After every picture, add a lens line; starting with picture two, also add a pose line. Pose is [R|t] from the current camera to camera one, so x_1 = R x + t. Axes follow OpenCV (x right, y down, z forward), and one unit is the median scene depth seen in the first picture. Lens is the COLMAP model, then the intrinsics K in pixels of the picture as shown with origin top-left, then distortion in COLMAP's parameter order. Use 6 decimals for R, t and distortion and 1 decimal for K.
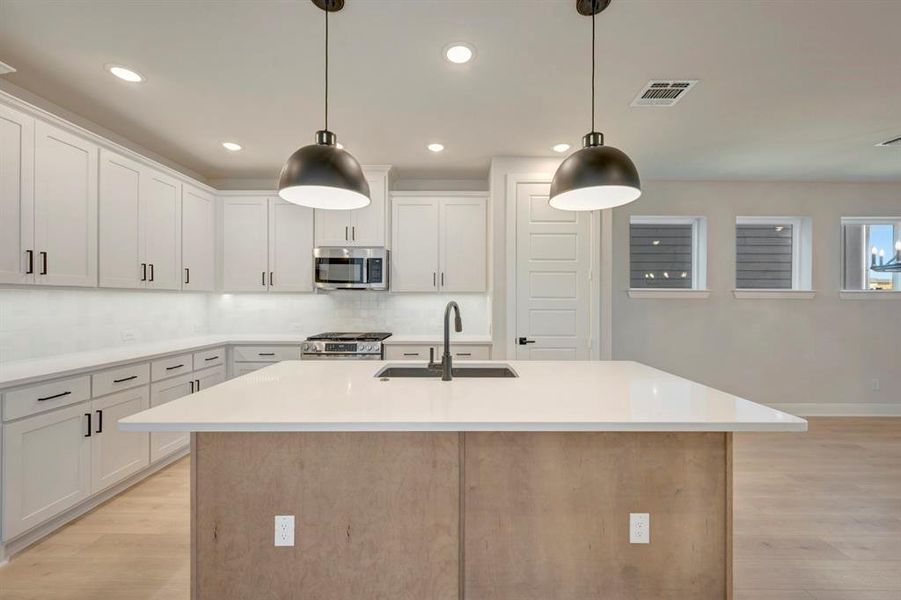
lens RADIAL K [[359.1, 0, 453.0], [0, 359.1, 298.5], [0, 0, 1]] dist [0.007788, -0.002033]
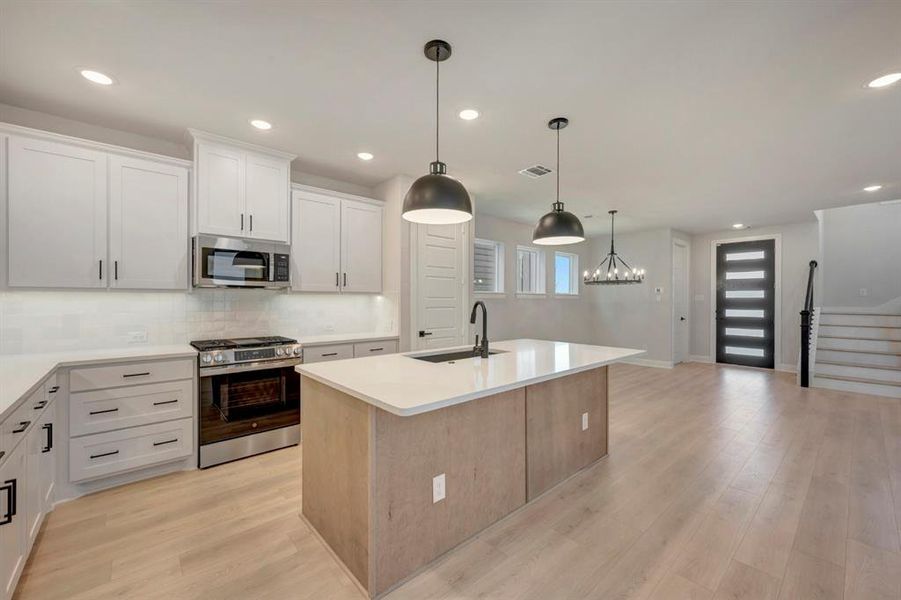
lens RADIAL K [[359.1, 0, 457.3], [0, 359.1, 300.7], [0, 0, 1]] dist [0.007788, -0.002033]
pose [[0.748800, -0.002851, 0.662790, -0.514247], [-0.002834, 0.999968, 0.007504, -0.001557], [-0.662790, -0.007497, 0.748768, 0.019076]]
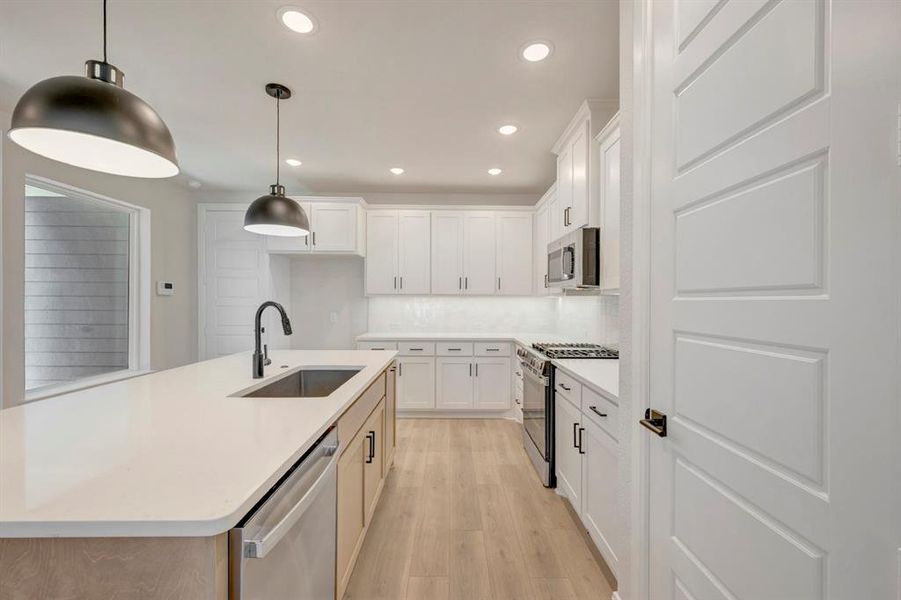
lens RADIAL K [[371.4, 0, 450.8], [0, 371.4, 298.2], [0, 0, 1]] dist [-0.002747, 0.001212]
pose [[0.008774, -0.012185, -0.999887, 0.546560], [-0.001683, 0.999924, -0.012200, 0.005955], [0.999960, 0.001790, 0.008753, 0.794005]]
